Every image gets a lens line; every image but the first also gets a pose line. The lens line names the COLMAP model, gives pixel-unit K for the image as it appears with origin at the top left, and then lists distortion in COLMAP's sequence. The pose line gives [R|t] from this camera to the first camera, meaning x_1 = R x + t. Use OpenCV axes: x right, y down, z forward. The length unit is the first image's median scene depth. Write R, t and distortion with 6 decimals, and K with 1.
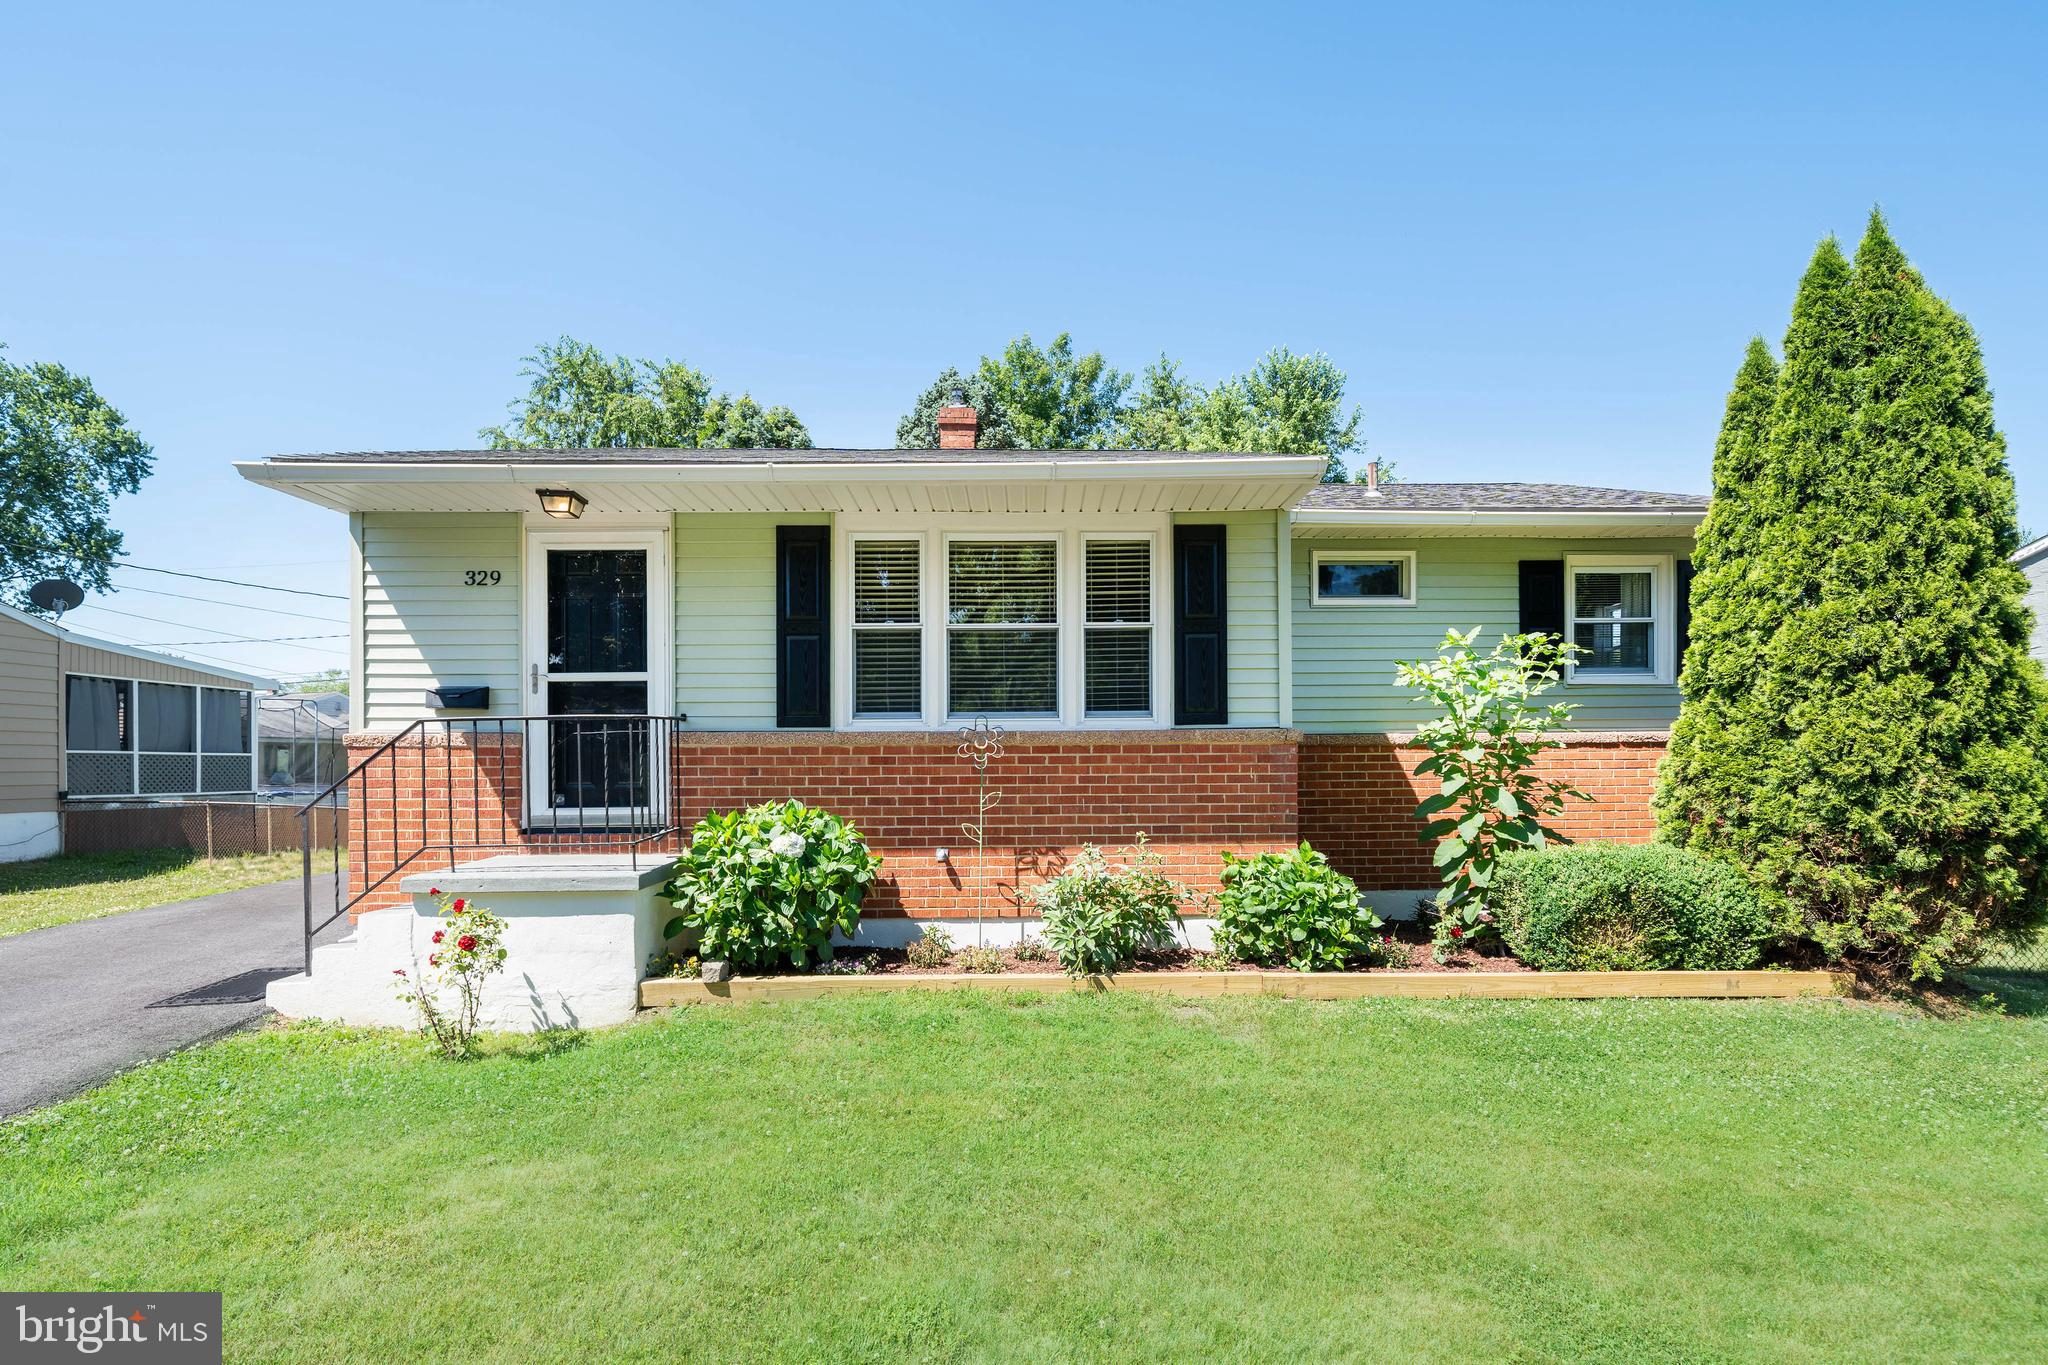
lens RADIAL K [[984.9, 0, 1015.8], [0, 984.9, 777.4], [0, 0, 1]] dist [0.000761, -0.000737]
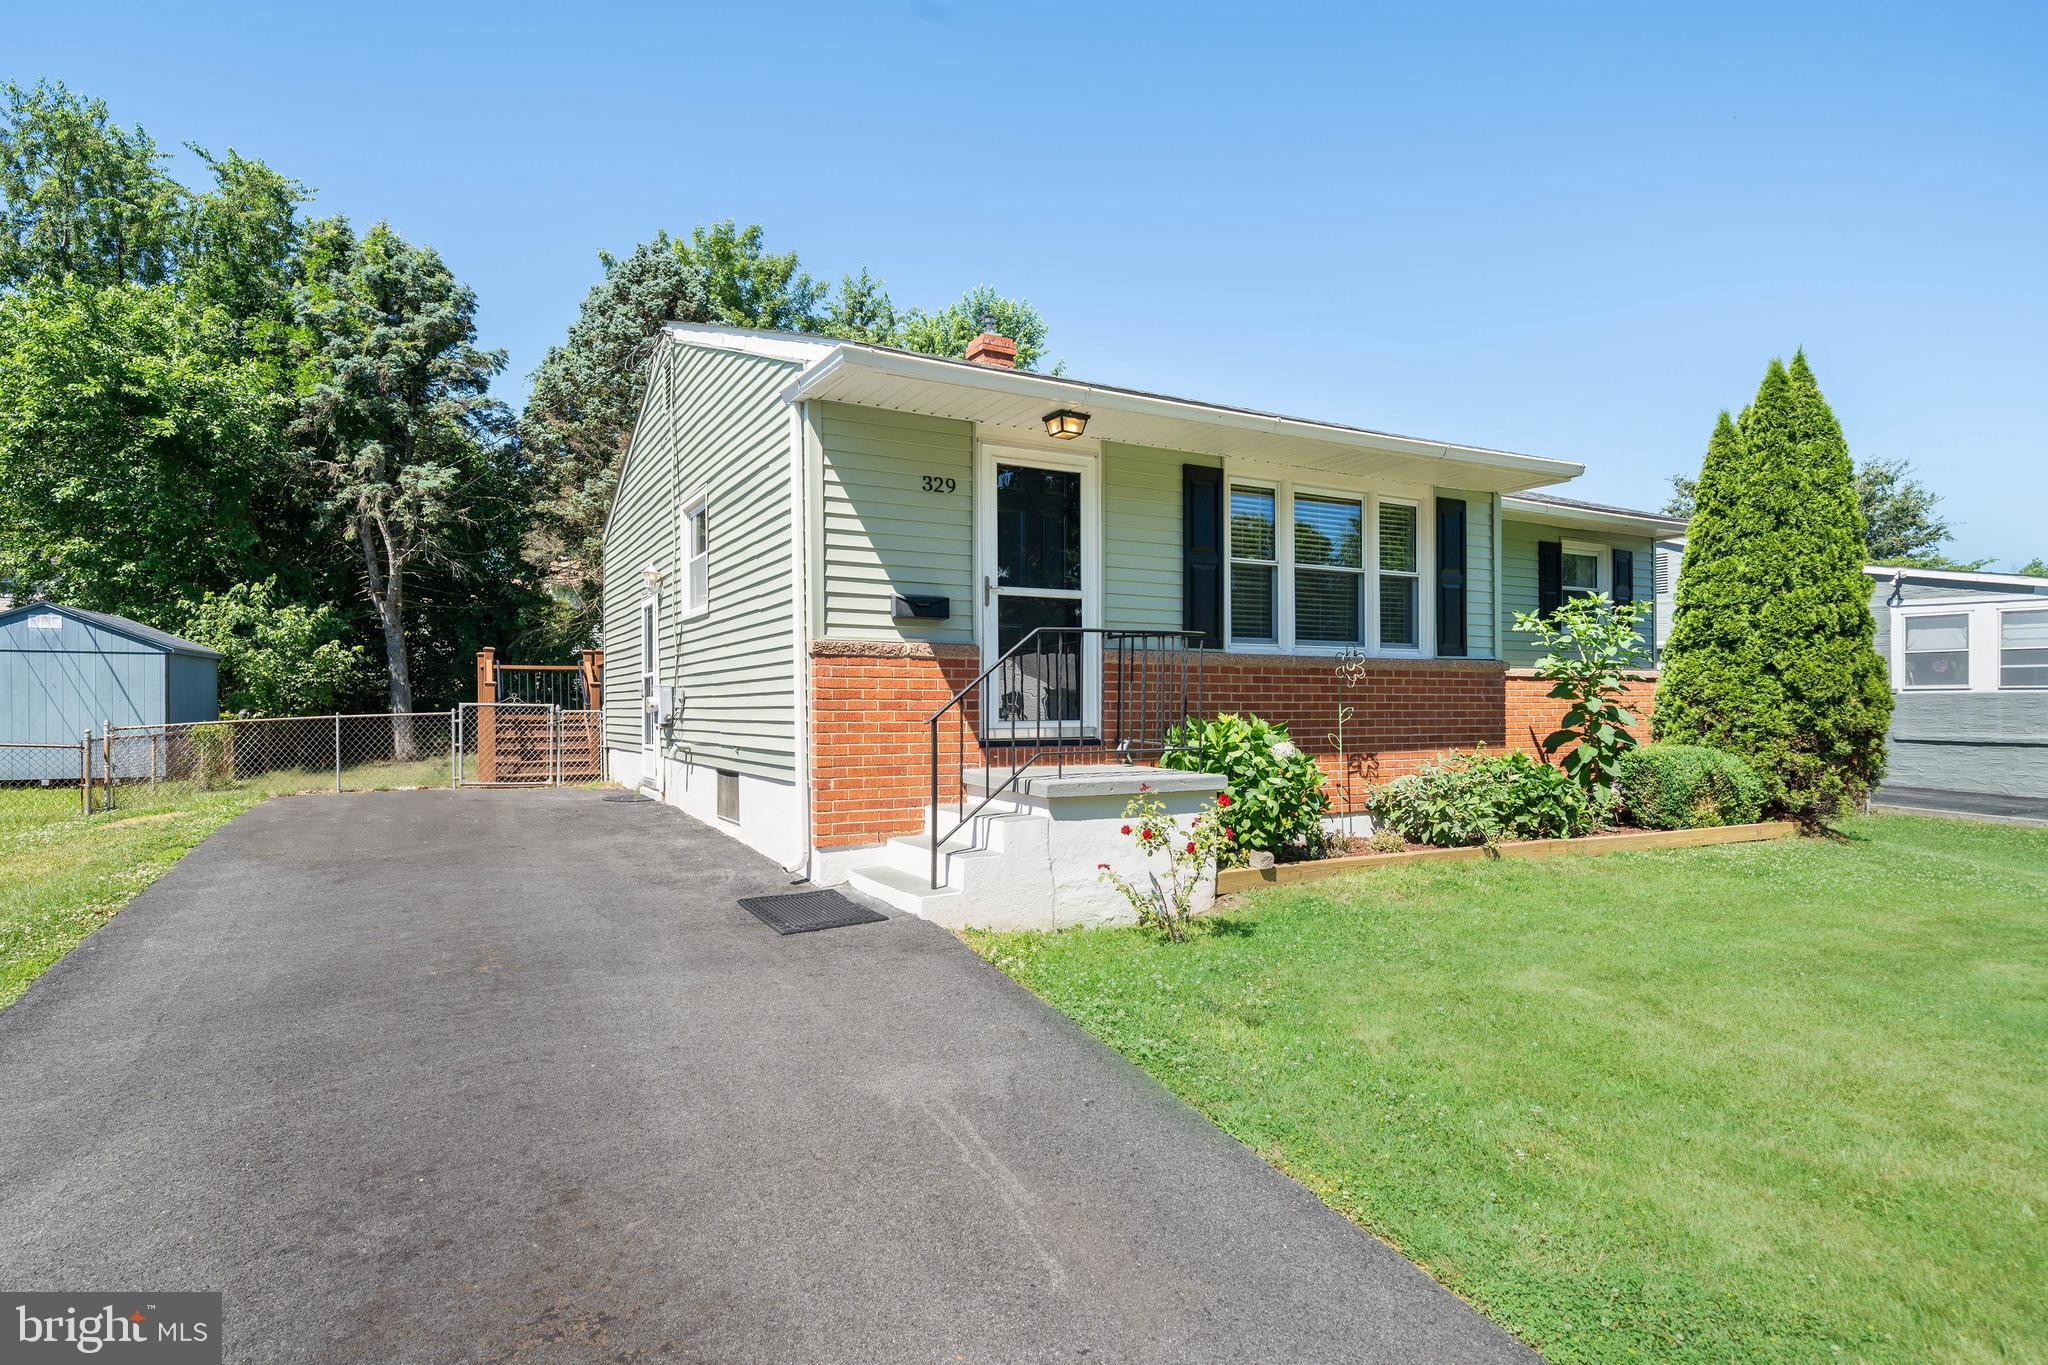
lens RADIAL K [[1081.4, 0, 1035.9], [0, 1081.4, 719.6], [0, 0, 1]] dist [0.002293, 0.001255]
pose [[0.886084, 0.000257, 0.463525, -0.947587], [0.000888, 0.999997, -0.002252, 0.031635], [-0.463524, 0.002407, 0.886081, 0.012324]]
